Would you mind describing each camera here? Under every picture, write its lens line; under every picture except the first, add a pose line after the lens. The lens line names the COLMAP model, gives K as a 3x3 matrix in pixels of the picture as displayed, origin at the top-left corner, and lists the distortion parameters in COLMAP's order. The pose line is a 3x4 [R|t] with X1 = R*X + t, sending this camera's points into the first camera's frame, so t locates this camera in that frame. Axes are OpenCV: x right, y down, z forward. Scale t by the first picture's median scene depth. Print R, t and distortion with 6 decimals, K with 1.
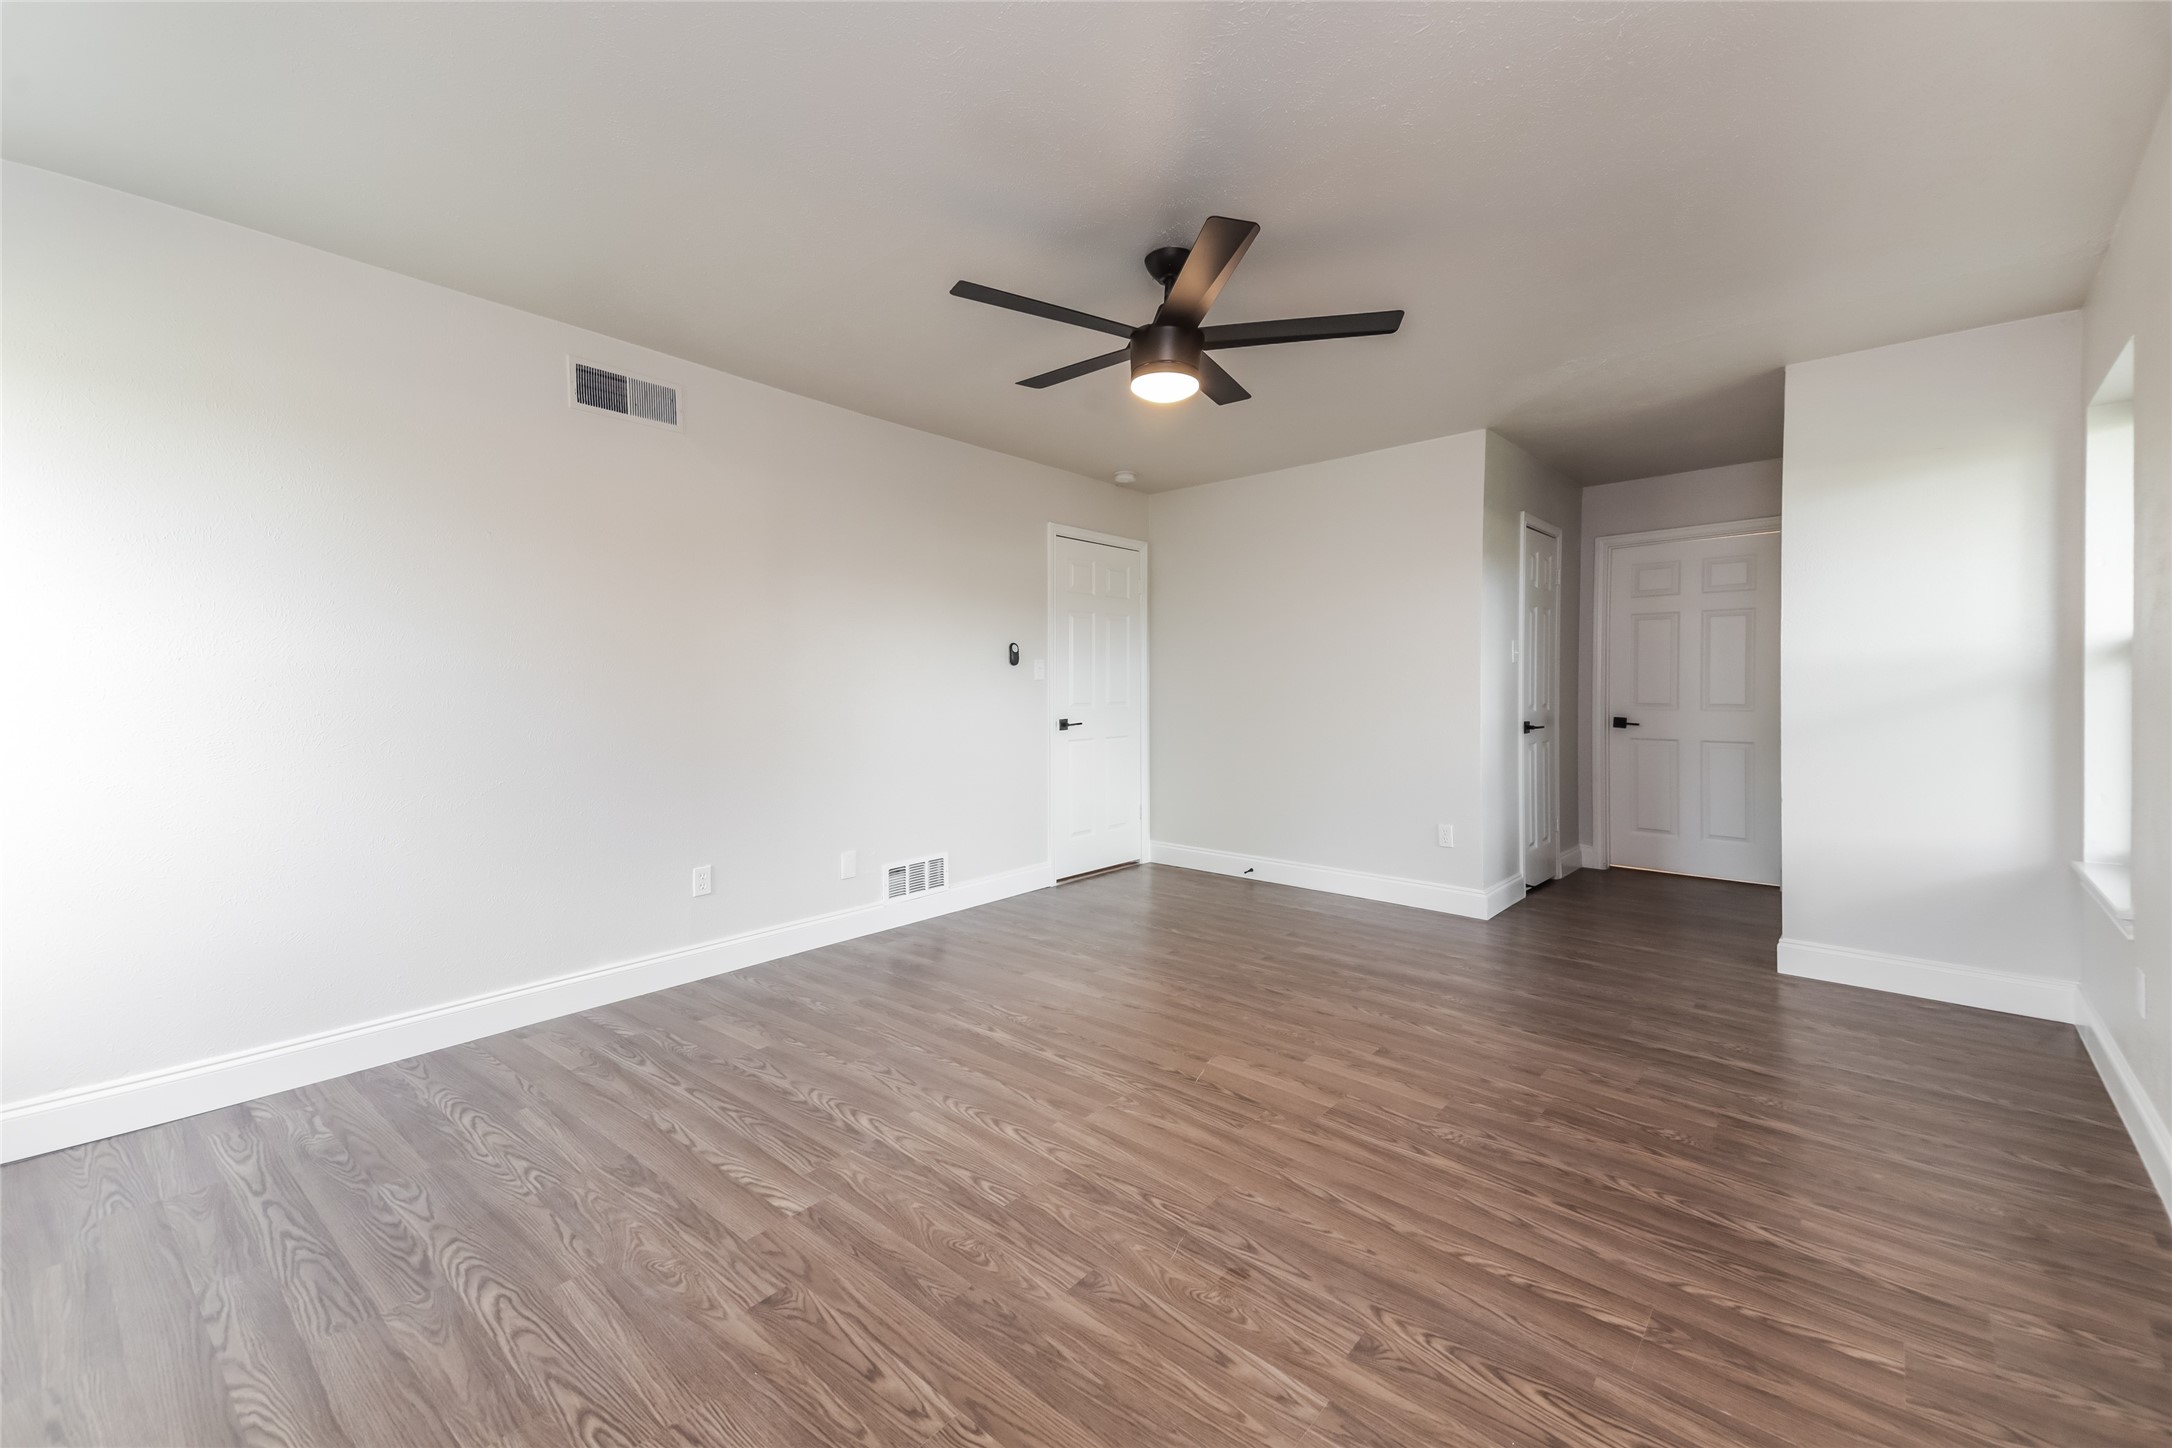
lens RADIAL K [[890.8, 0, 1089.5], [0, 890.8, 703.4], [0, 0, 1]] dist [0.117414, -0.046437]
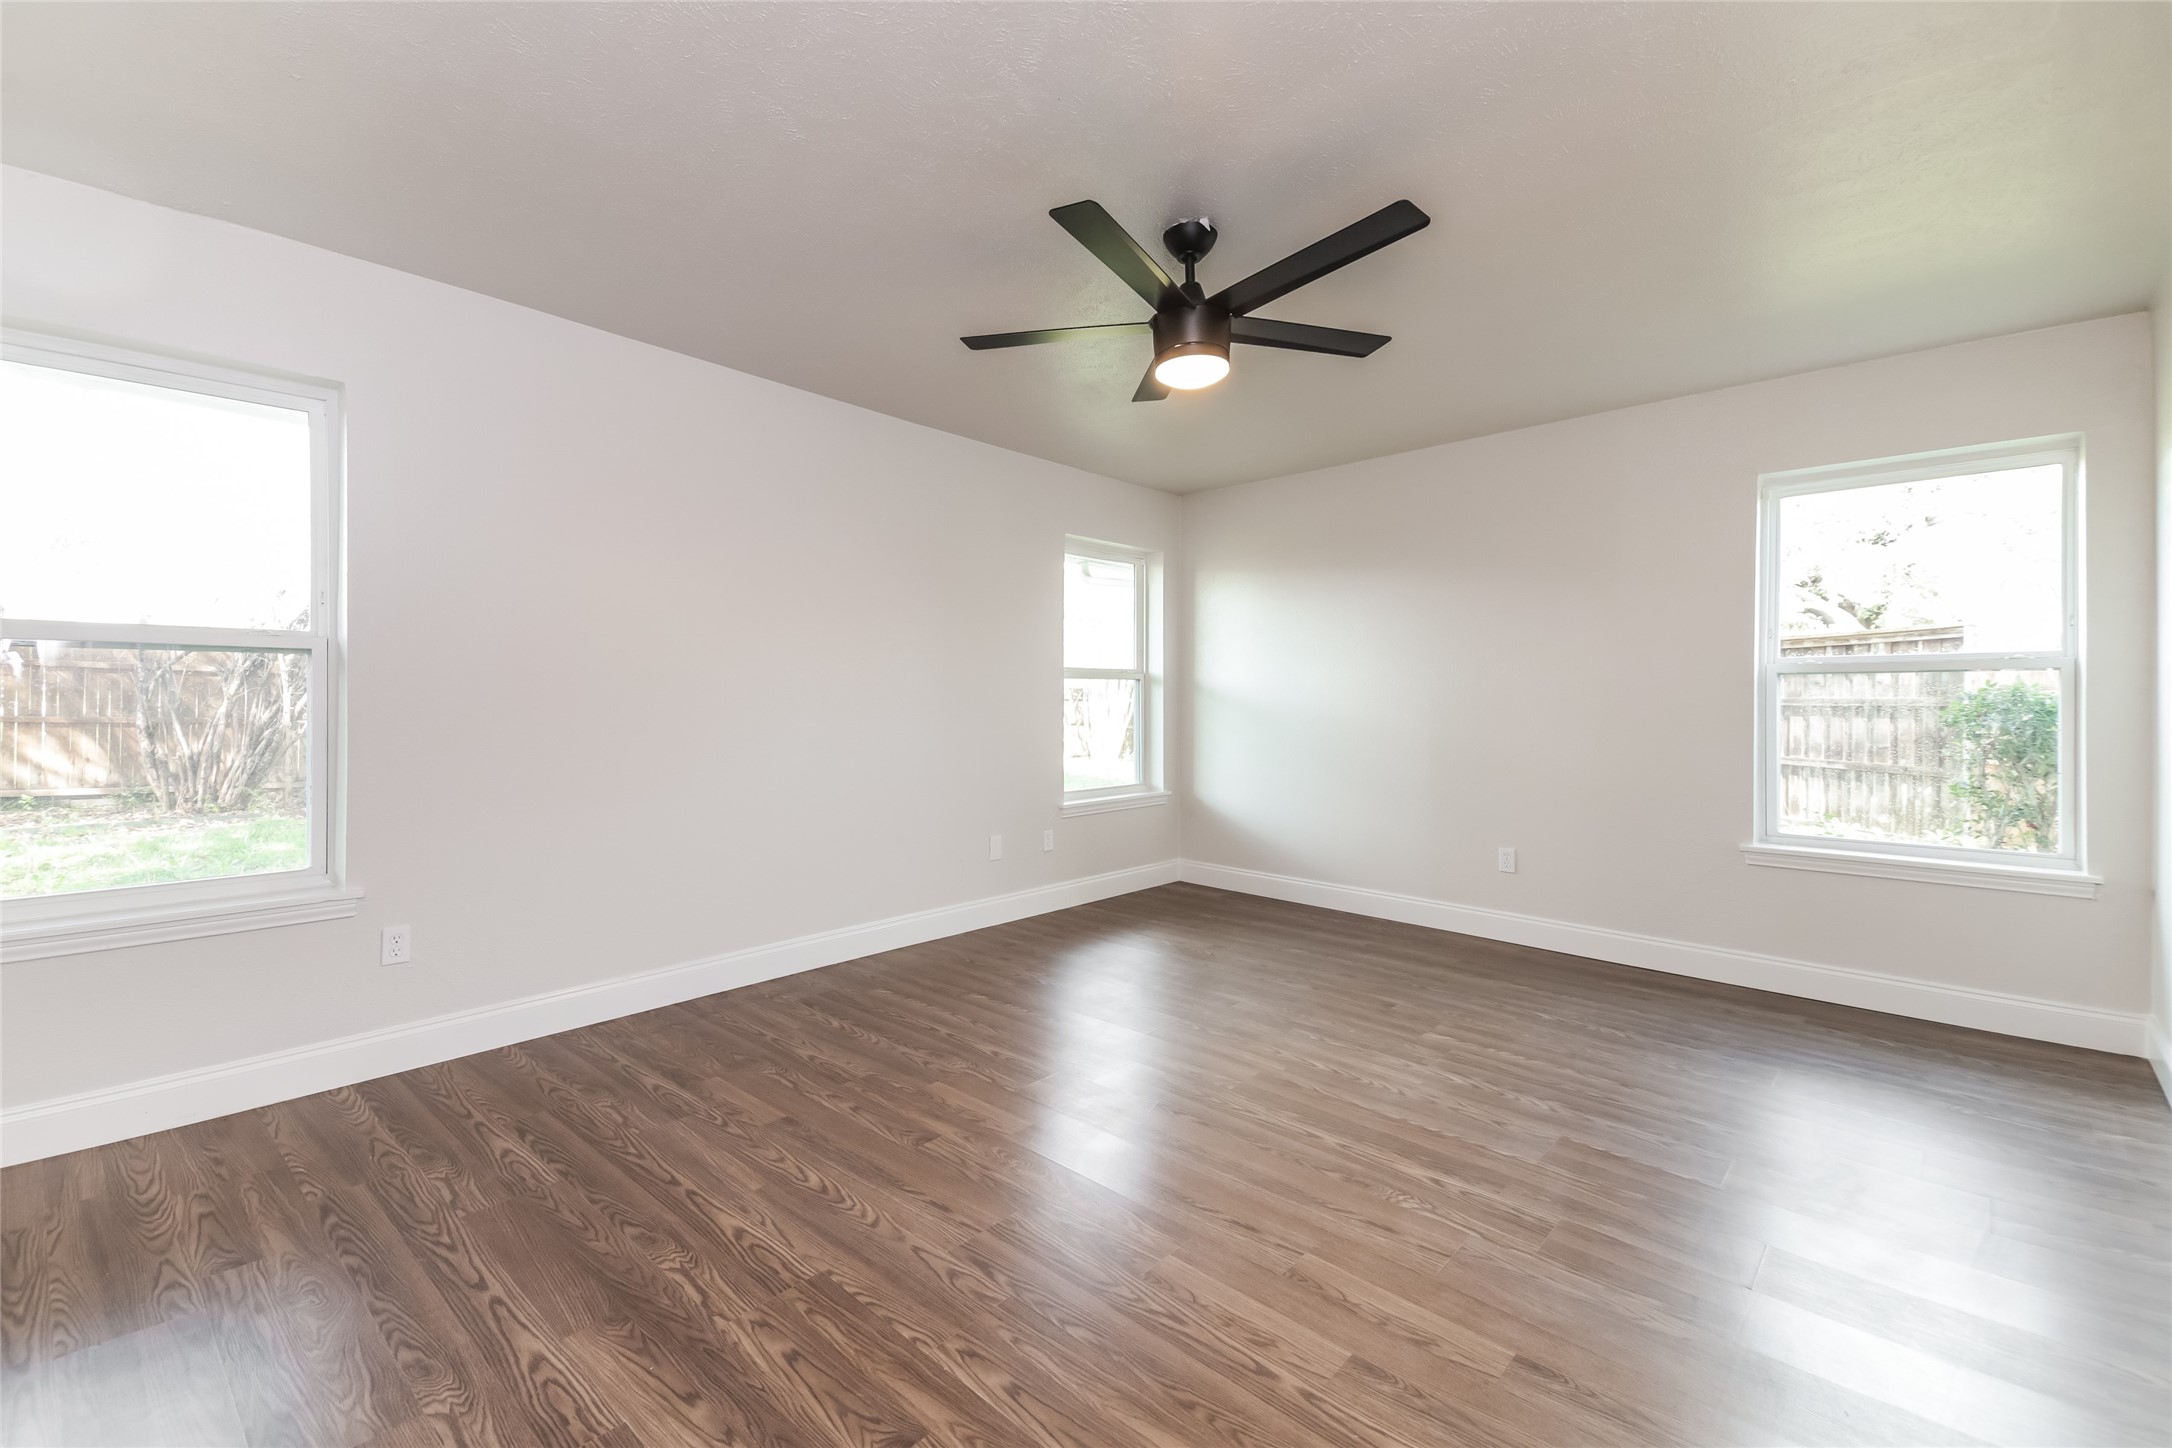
lens RADIAL K [[890.8, 0, 1089.5], [0, 890.8, 703.4], [0, 0, 1]] dist [0.117414, -0.046437]
pose [[-0.999425, -0.003602, 0.033724, 0.174132], [-0.002944, 0.999804, 0.019557, -0.033505], [-0.033788, 0.019447, -0.999240, 2.157379]]
